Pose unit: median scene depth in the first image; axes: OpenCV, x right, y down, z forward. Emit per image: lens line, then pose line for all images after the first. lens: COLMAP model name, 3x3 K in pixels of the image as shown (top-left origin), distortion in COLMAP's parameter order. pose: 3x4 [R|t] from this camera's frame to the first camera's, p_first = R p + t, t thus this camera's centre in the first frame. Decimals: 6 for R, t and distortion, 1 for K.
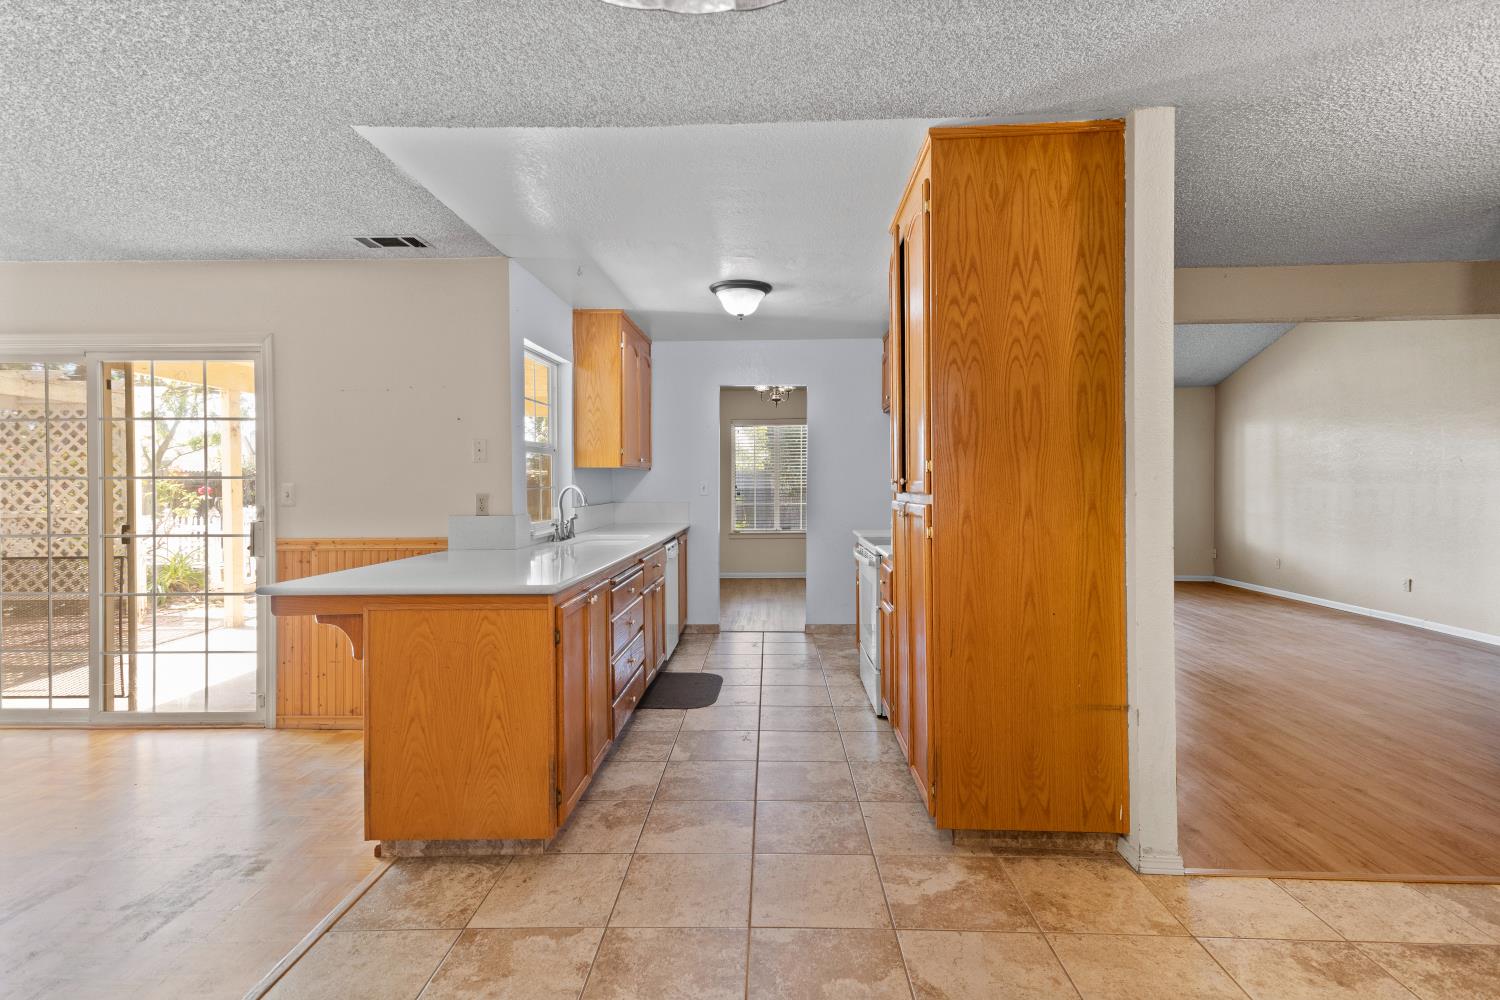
lens RADIAL K [[738.8, 0, 754.9], [0, 738.8, 482.6], [0, 0, 1]] dist [0.011489, -0.000314]
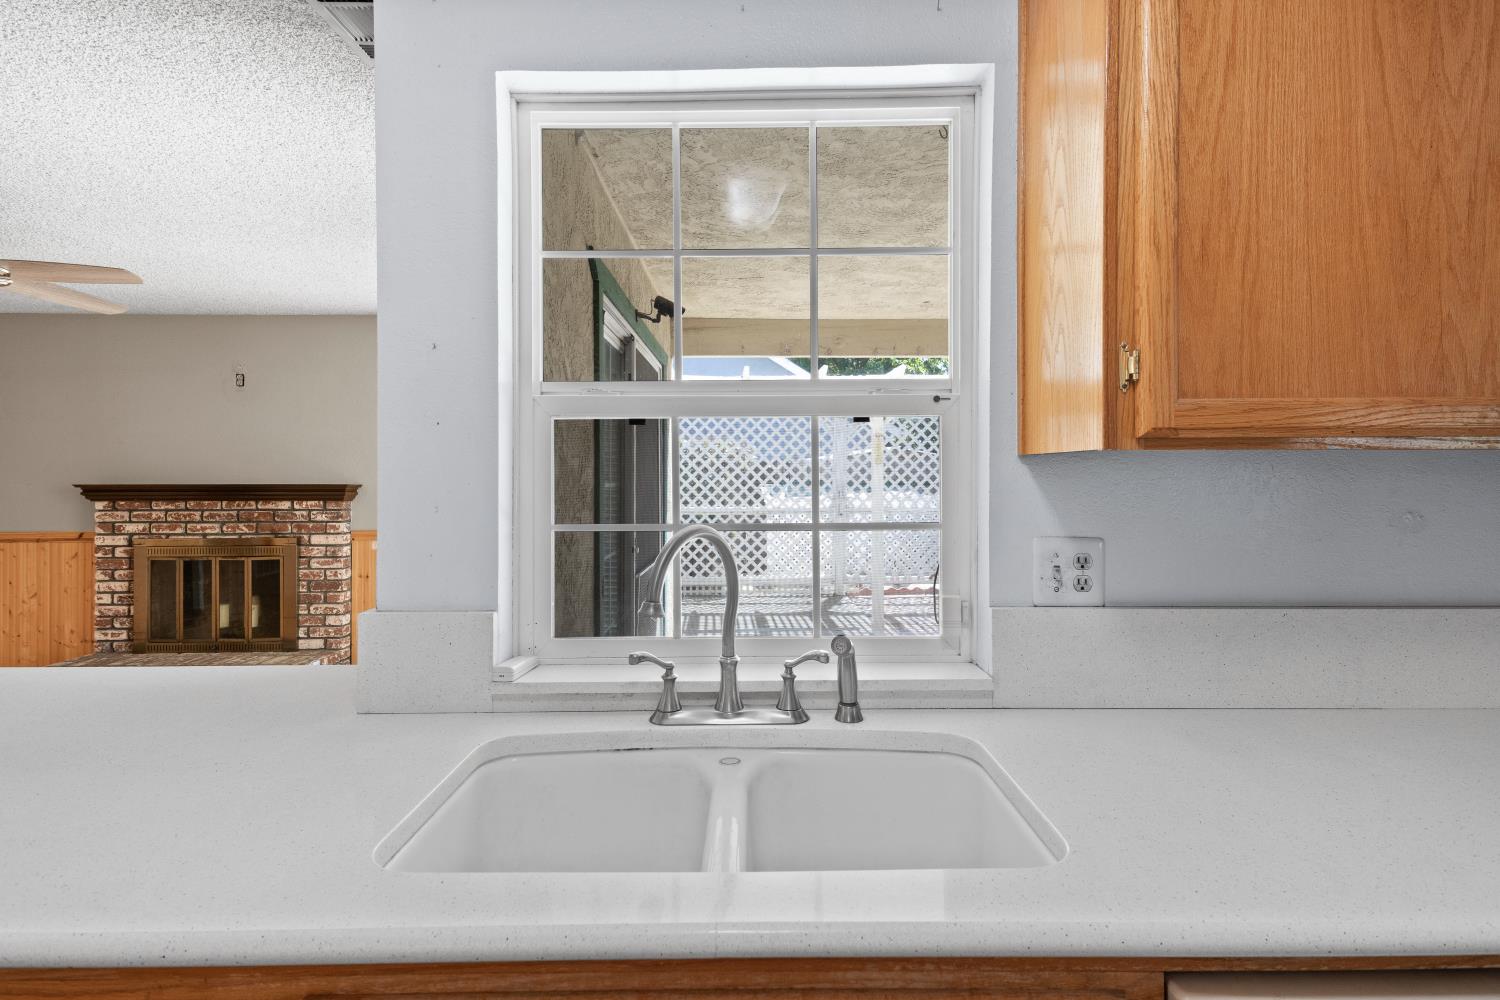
lens RADIAL K [[738.8, 0, 758.6], [0, 738.8, 489.7], [0, 0, 1]] dist [0.011489, -0.000314]
pose [[0.062690, 0.018957, -0.997853, 0.017194], [0.000492, 0.999819, 0.019025, -0.015251], [0.998033, -0.001684, 0.062669, 1.015926]]
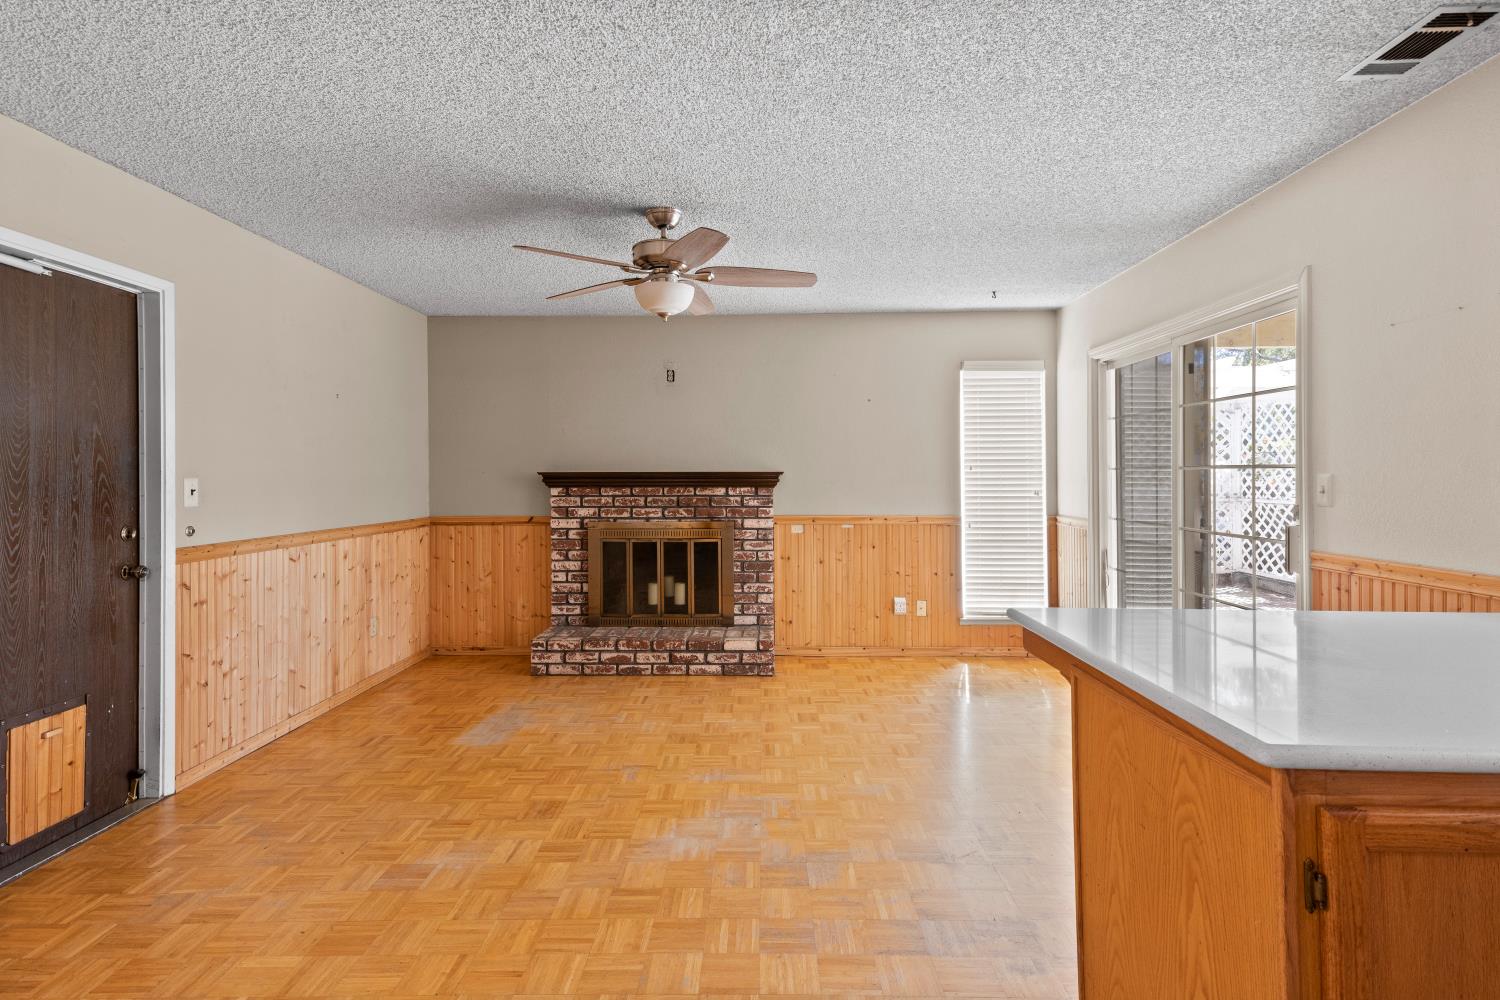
lens RADIAL K [[738.8, 0, 759.4], [0, 738.8, 486.2], [0, 0, 1]] dist [0.011489, -0.000314]
pose [[0.015743, 0.020309, -0.999670, 0.059686], [0.002649, 0.999789, 0.020353, -0.003395], [0.999873, -0.002969, 0.015686, 0.404695]]
